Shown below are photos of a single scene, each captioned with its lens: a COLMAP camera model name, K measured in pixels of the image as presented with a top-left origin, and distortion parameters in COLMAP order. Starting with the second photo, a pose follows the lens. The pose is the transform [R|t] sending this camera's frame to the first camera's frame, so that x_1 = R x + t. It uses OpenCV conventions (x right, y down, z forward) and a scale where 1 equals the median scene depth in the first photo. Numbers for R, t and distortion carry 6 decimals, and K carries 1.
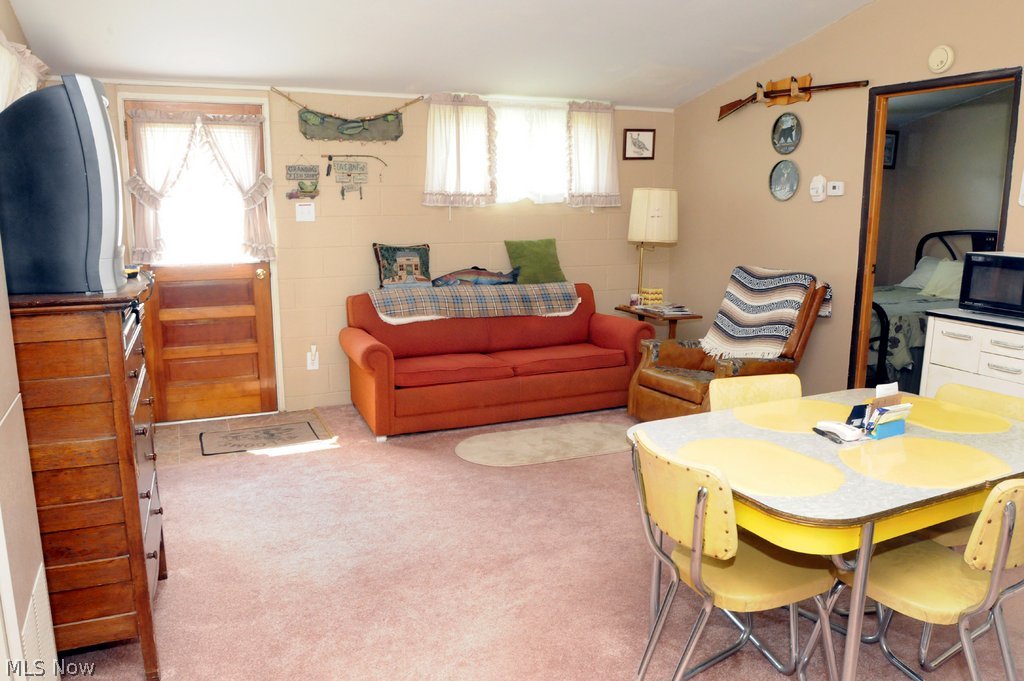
lens RADIAL K [[801.7, 0, 512.0], [0, 801.7, 340.5], [0, 0, 1]] dist [-0.004611, 0.000412]
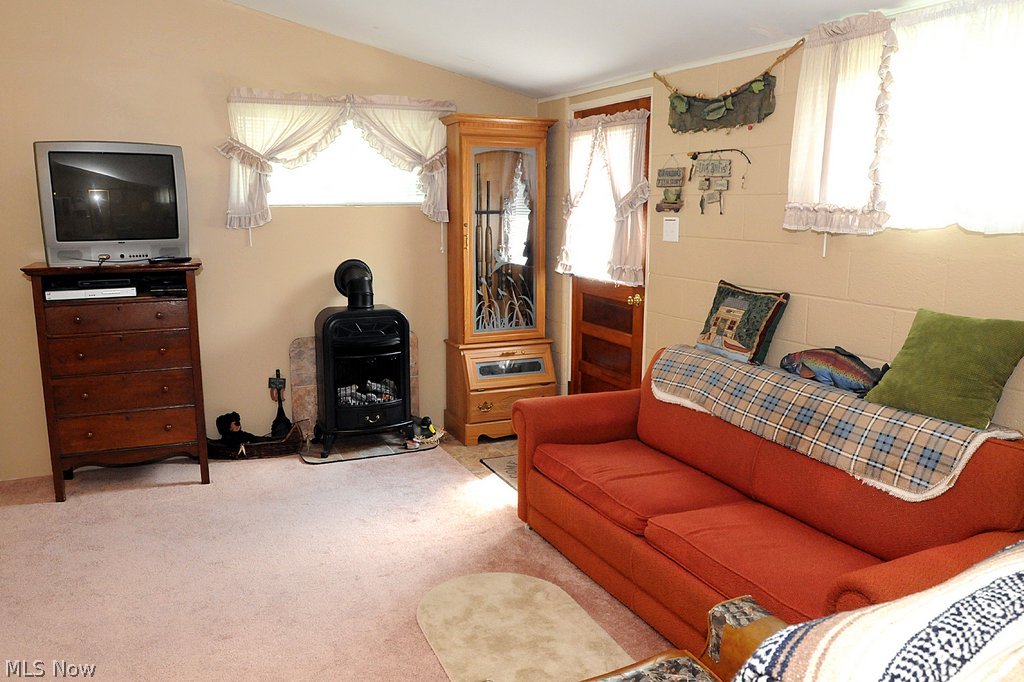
lens RADIAL K [[801.7, 0, 512.0], [0, 801.7, 341.0], [0, 0, 1]] dist [-0.004611, 0.000412]
pose [[0.008324, 0.174426, -0.984635, 0.511861], [-0.187670, 0.967445, 0.169795, -0.158800], [0.982197, 0.183373, 0.040787, 0.840711]]
